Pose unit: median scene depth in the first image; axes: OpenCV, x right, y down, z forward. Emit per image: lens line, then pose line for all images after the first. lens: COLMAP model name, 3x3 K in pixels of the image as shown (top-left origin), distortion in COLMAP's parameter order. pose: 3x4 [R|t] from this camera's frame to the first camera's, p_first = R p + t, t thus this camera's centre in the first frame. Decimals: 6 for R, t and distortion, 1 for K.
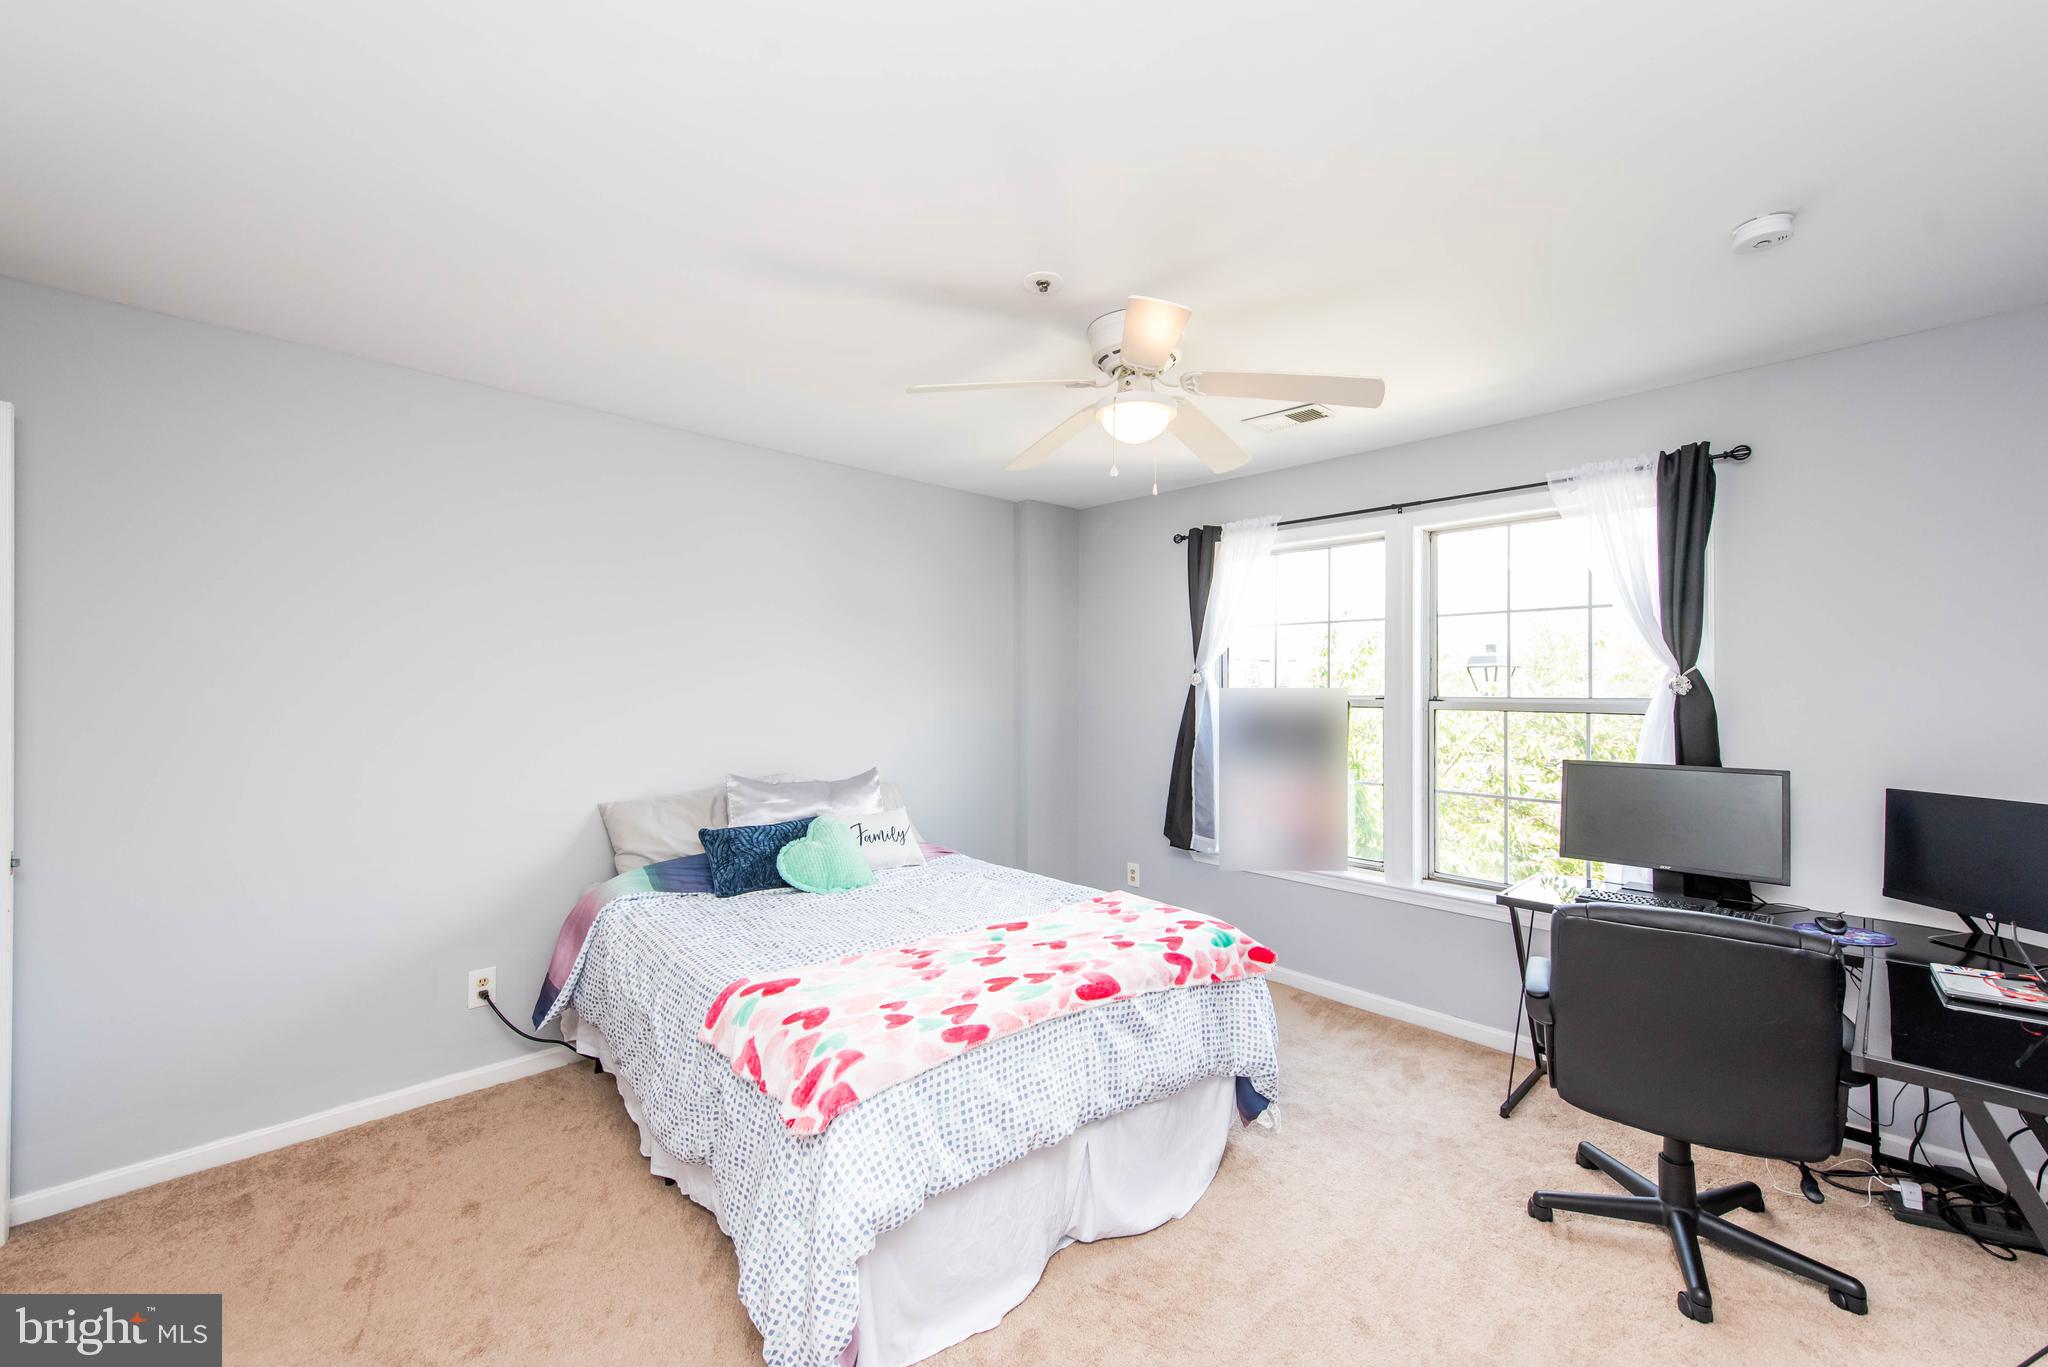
lens RADIAL K [[802.0, 0, 1030.2], [0, 802.0, 682.1], [0, 0, 1]] dist [0.019674, -0.005729]
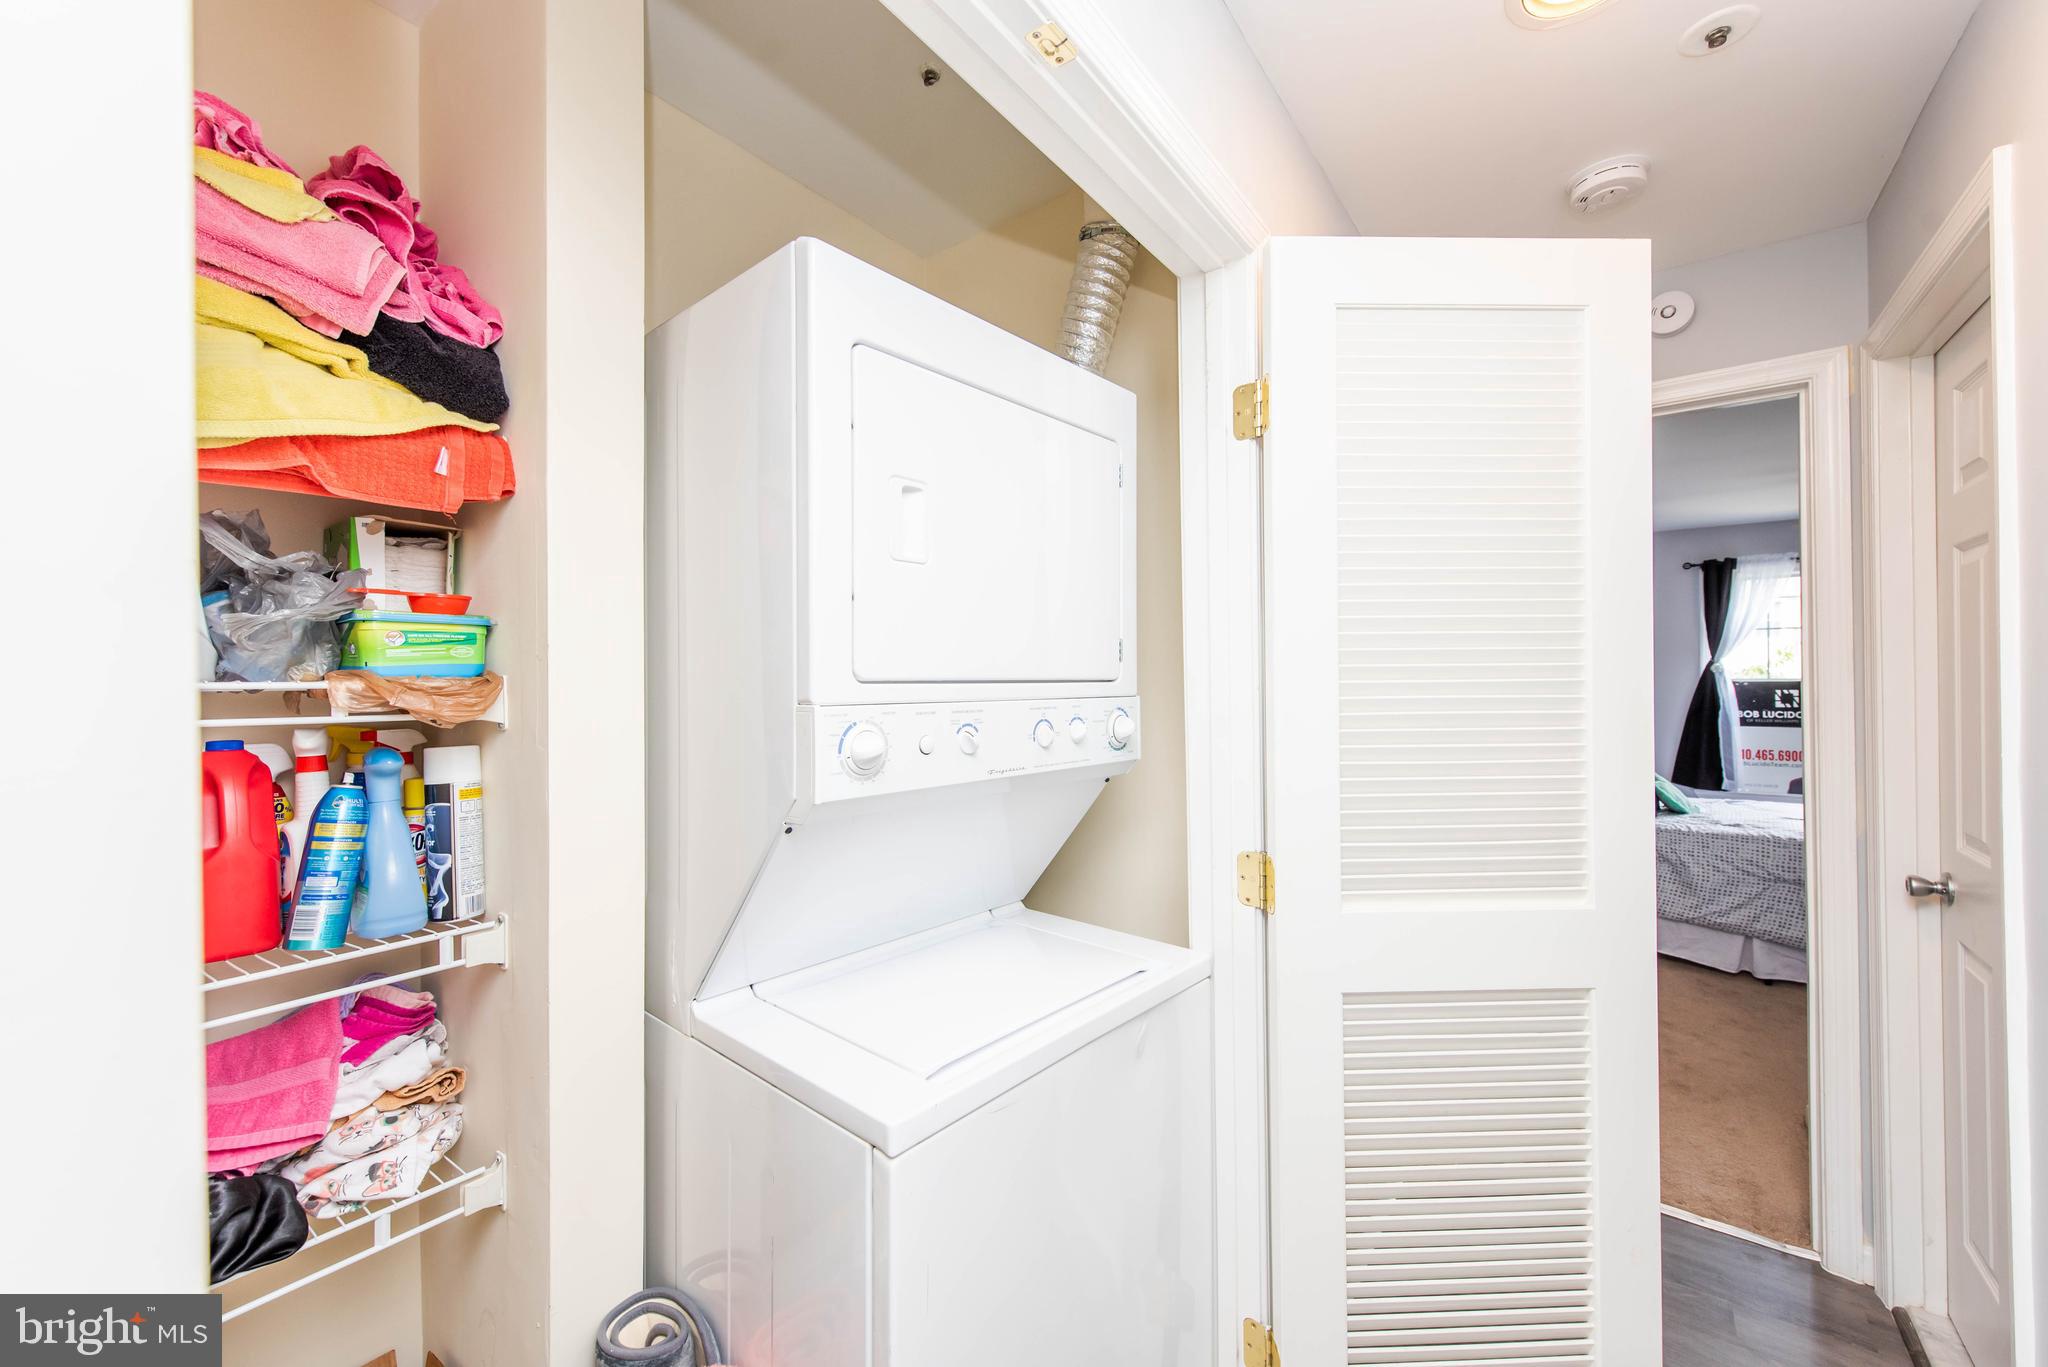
lens RADIAL K [[802.0, 0, 1030.2], [0, 802.0, 682.1], [0, 0, 1]] dist [0.019674, -0.005729]
pose [[0.983744, -0.011243, 0.179223, -1.851594], [0.011018, 0.999937, 0.002250, 0.004673], [-0.179237, -0.000238, 0.983806, -0.243127]]
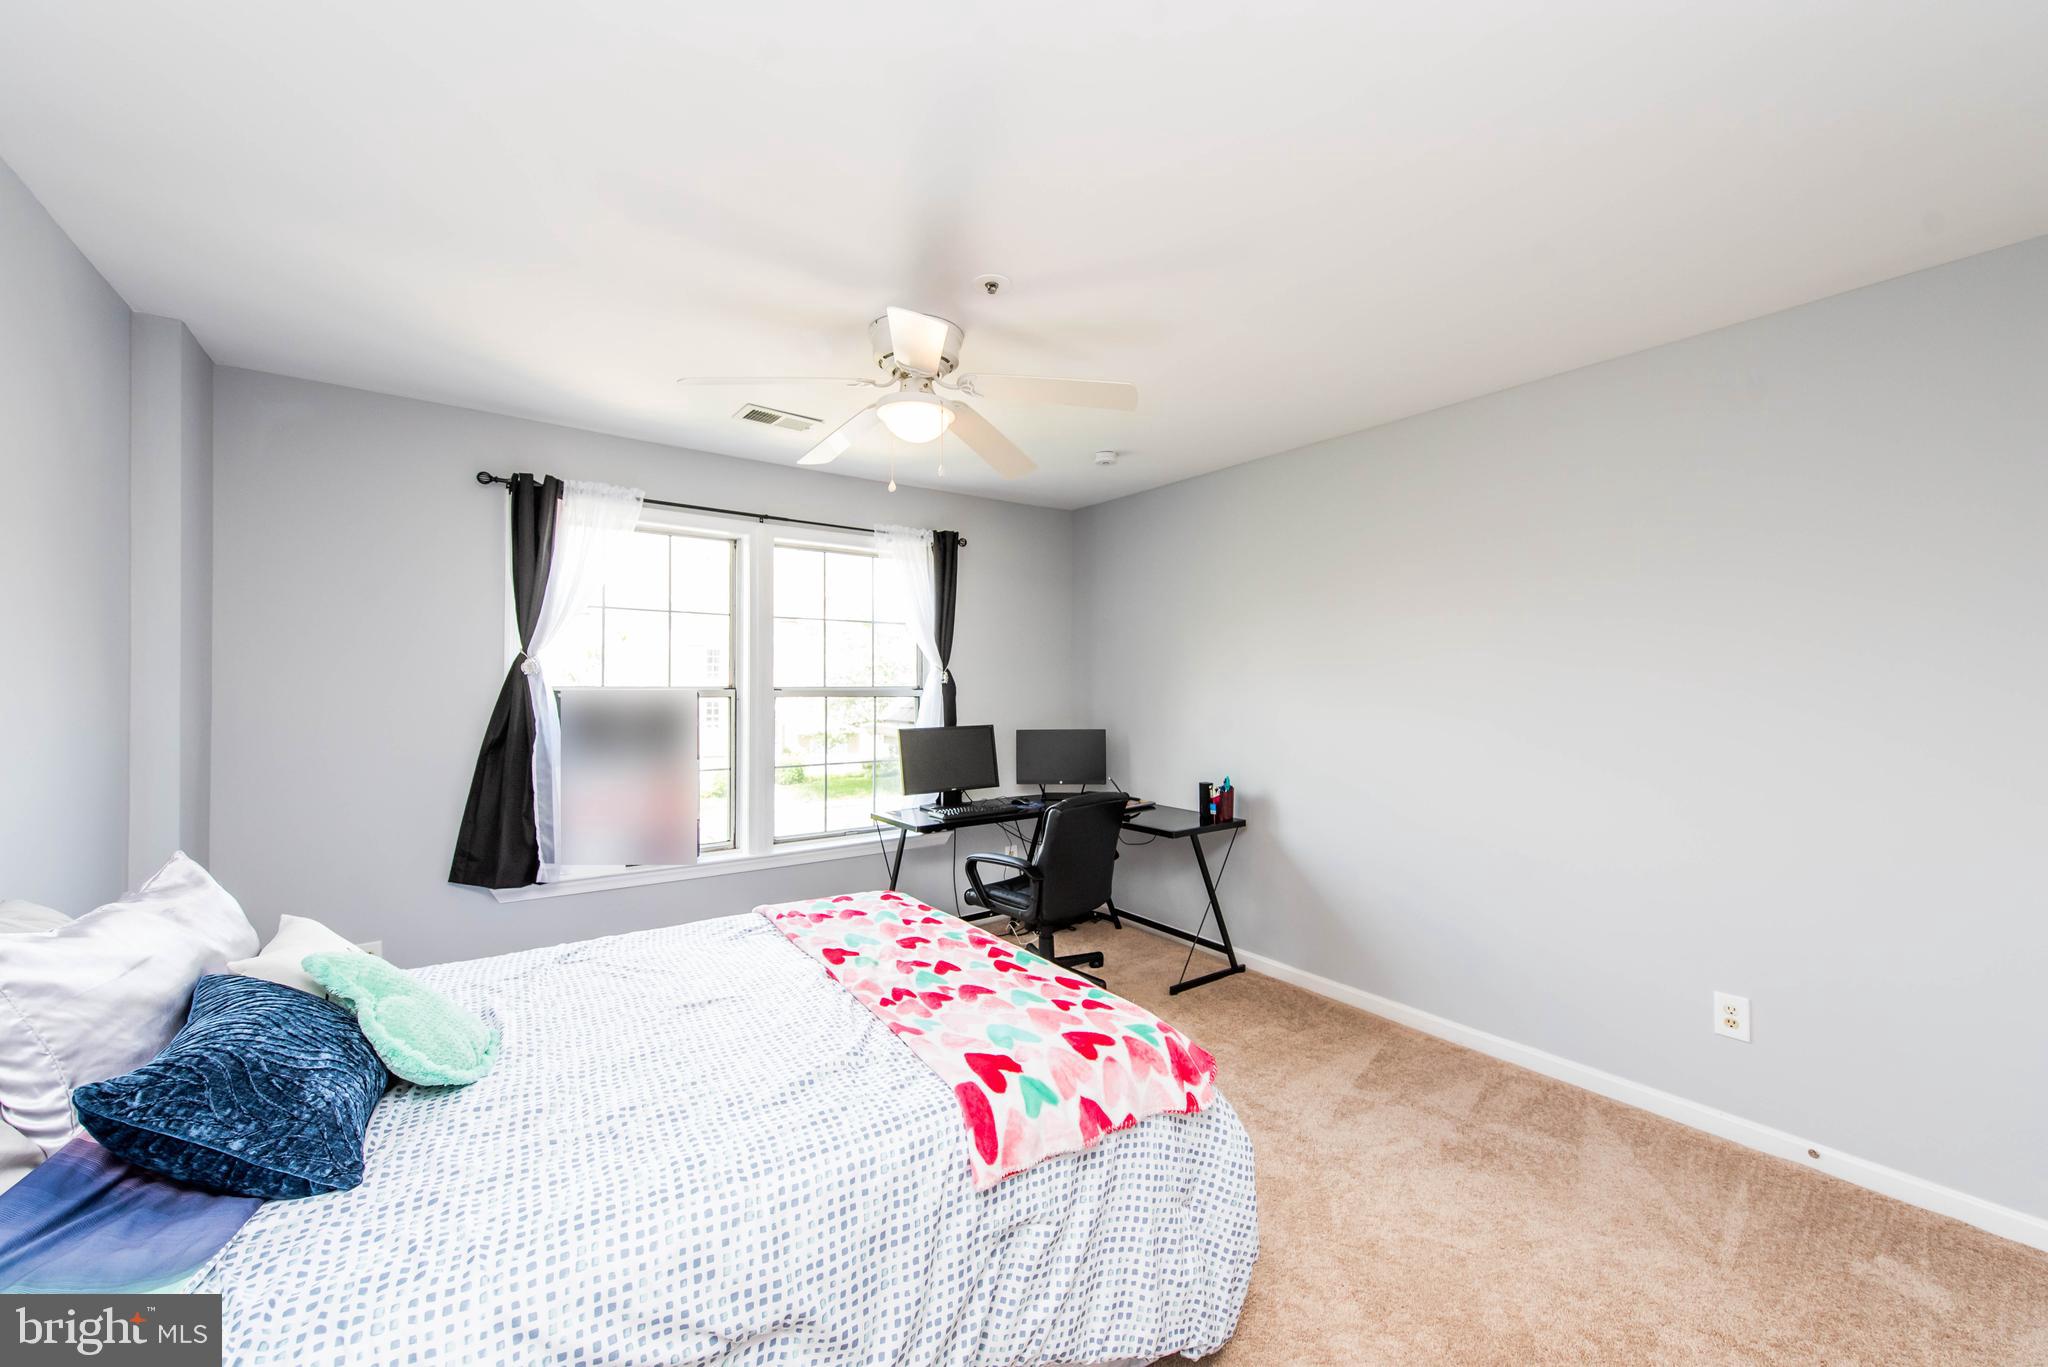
lens RADIAL K [[802.0, 0, 1030.2], [0, 802.0, 682.1], [0, 0, 1]] dist [0.019674, -0.005729]
pose [[0.123011, -0.001819, 0.992404, -0.794762], [-0.006345, 0.999976, 0.002619, 0.008337], [-0.992385, -0.006619, 0.122997, 0.646168]]
